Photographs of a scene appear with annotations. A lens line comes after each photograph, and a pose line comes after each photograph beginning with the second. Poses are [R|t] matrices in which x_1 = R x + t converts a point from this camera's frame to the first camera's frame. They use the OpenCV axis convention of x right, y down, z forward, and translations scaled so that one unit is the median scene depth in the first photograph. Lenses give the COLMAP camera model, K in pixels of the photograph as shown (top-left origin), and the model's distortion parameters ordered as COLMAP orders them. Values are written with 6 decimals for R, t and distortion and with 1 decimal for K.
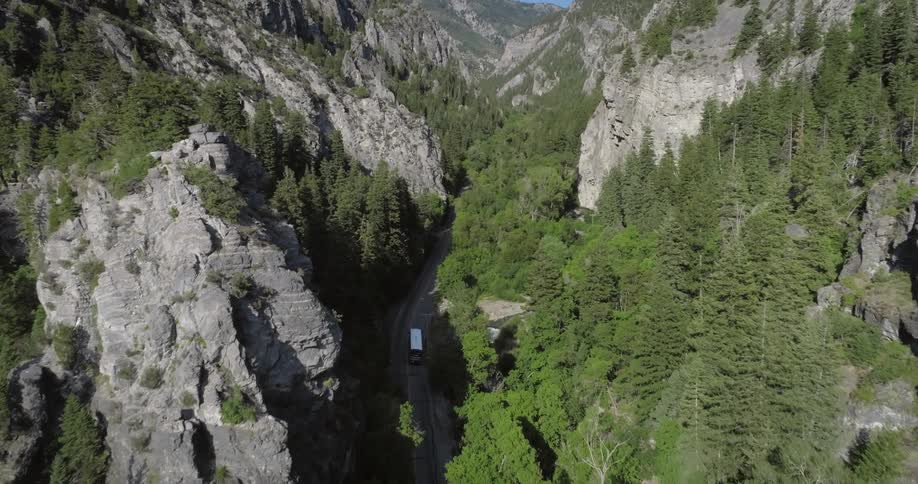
lens RADIAL K [[659.8, 0, 457.2], [0, 659.8, 253.8], [0, 0, 1]] dist [0.004433, 0.002578]
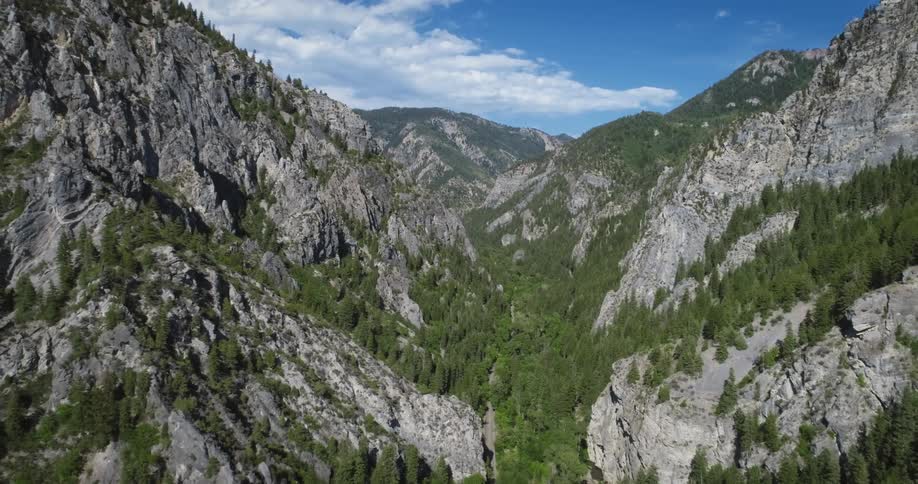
lens RADIAL K [[659.8, 0, 457.2], [0, 659.8, 253.8], [0, 0, 1]] dist [0.004433, 0.002578]
pose [[0.998568, 0.043385, 0.031301, -0.114318], [-0.038419, 0.988719, -0.144768, -0.277901], [-0.037228, 0.143358, 0.988970, -0.247012]]
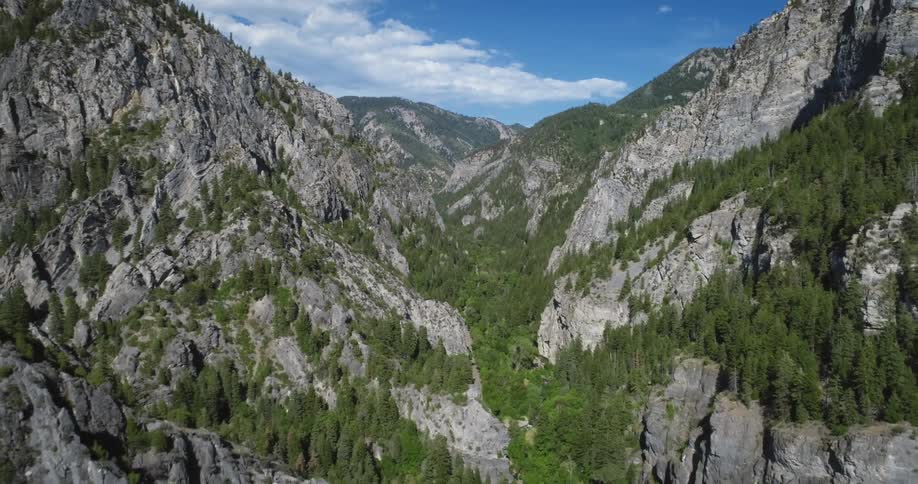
lens RADIAL K [[659.8, 0, 457.2], [0, 659.8, 253.8], [0, 0, 1]] dist [0.004433, 0.002578]
pose [[0.994336, 0.035374, 0.100227, -0.213440], [-0.021977, 0.991041, -0.131741, -0.106887], [-0.103989, 0.128792, 0.986204, -0.715711]]
